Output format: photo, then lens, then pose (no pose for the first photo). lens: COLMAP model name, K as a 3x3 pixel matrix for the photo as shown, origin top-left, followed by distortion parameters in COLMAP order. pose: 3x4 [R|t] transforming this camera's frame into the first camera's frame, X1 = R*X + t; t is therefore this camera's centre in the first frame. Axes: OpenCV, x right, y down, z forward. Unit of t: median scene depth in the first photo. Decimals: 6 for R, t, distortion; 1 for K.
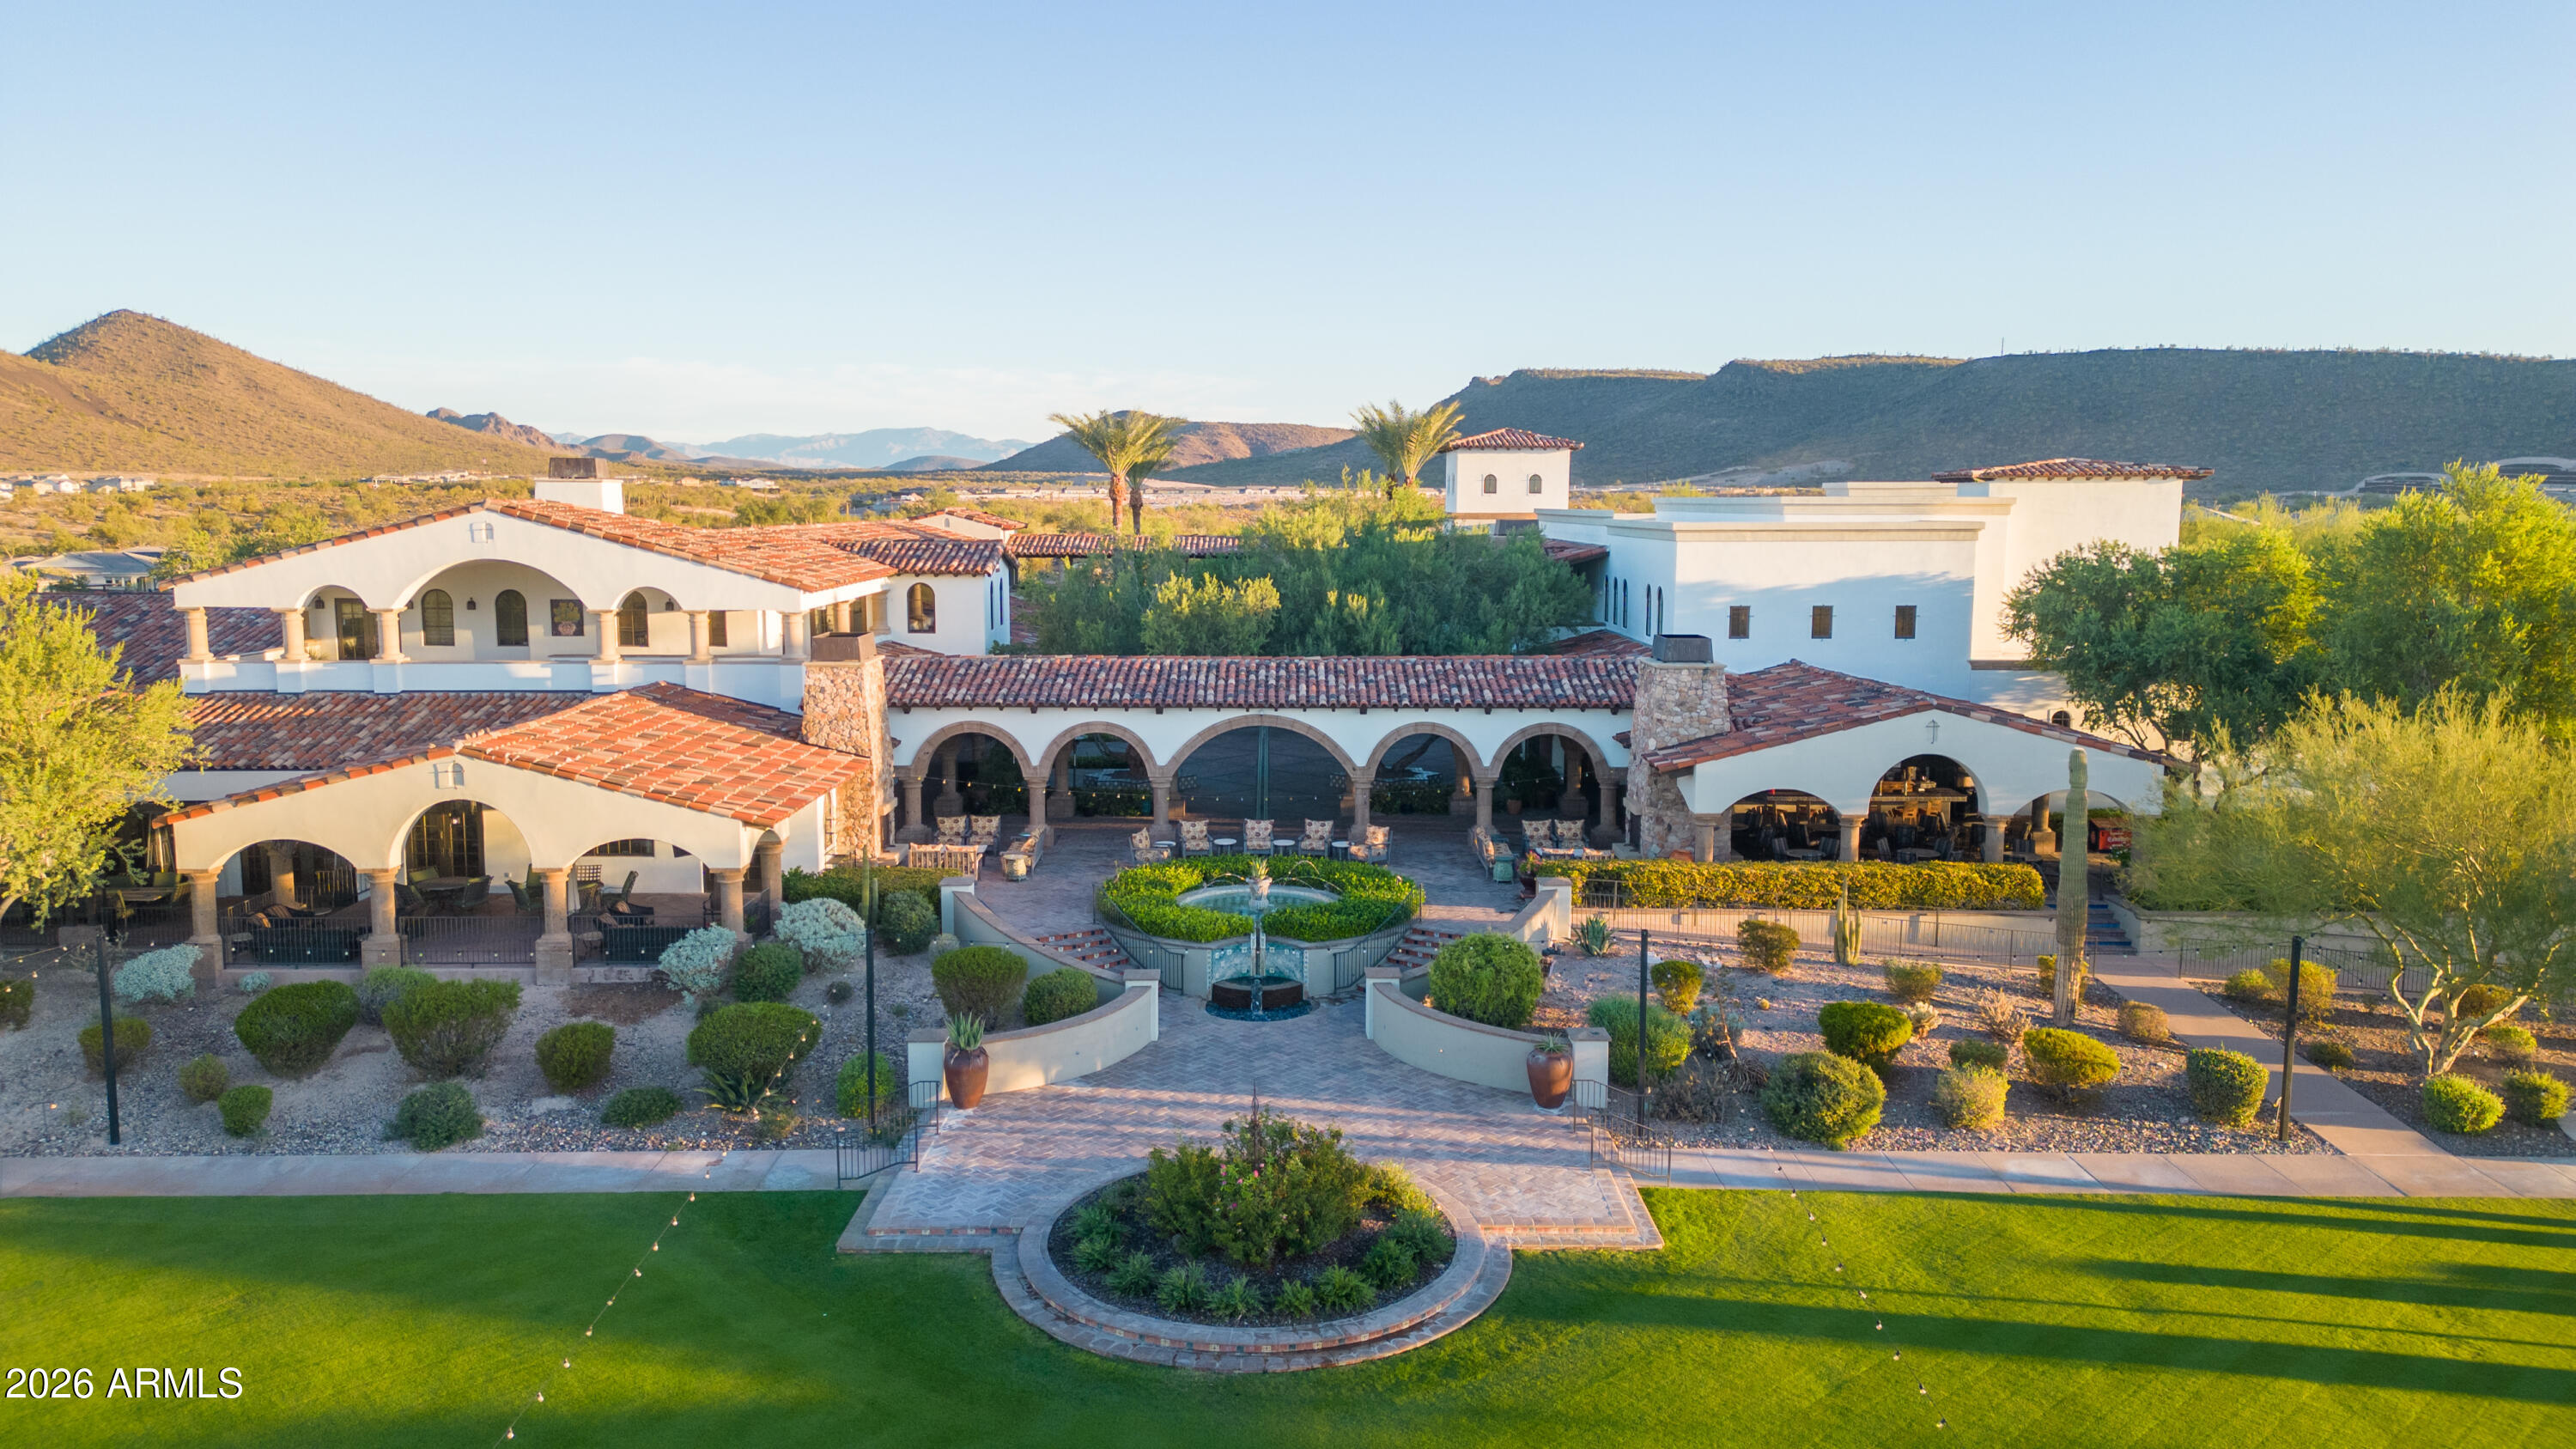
lens RADIAL K [[1768.4, 0, 1284.1], [0, 1768.4, 676.3], [0, 0, 1]] dist [0.003356, -0.009829]
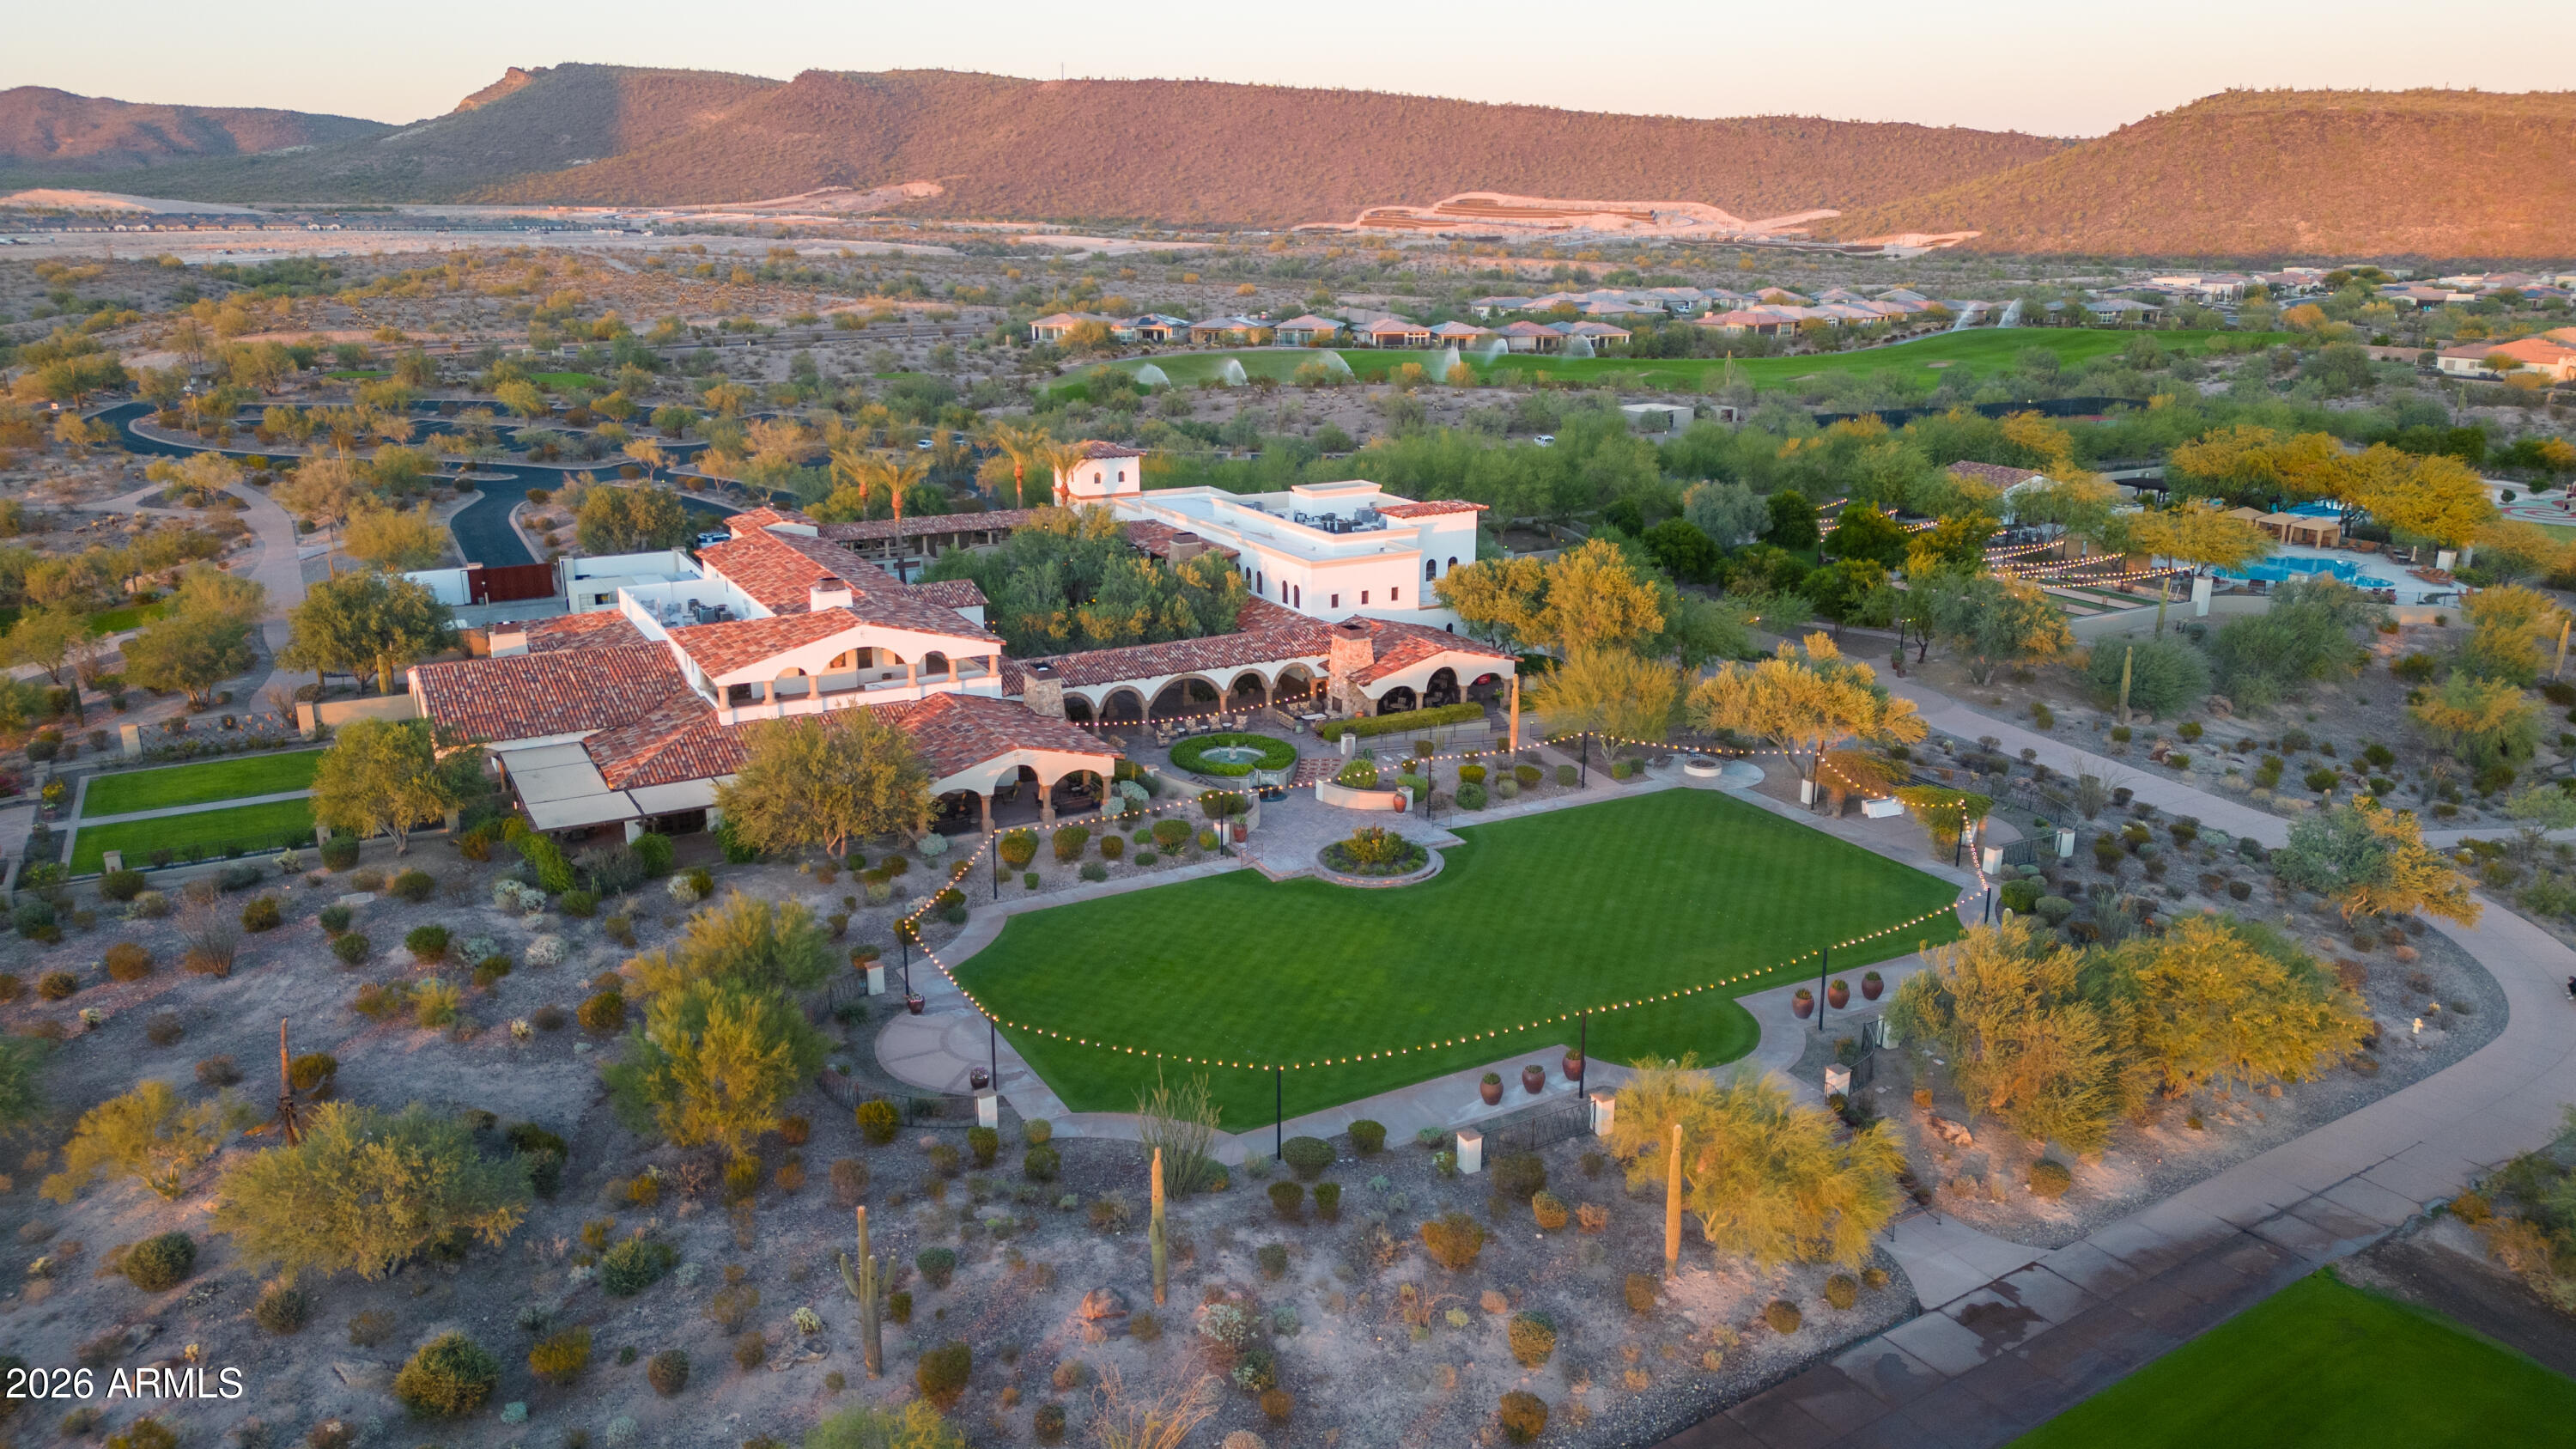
lens RADIAL K [[1768.4, 0, 1293.3], [0, 1768.4, 722.5], [0, 0, 1]] dist [0.003356, -0.009829]
pose [[0.866667, -0.136854, 0.479748, -1.069054], [0.040880, 0.977886, 0.205104, -0.407437], [-0.497209, -0.158145, 0.853097, -1.138257]]
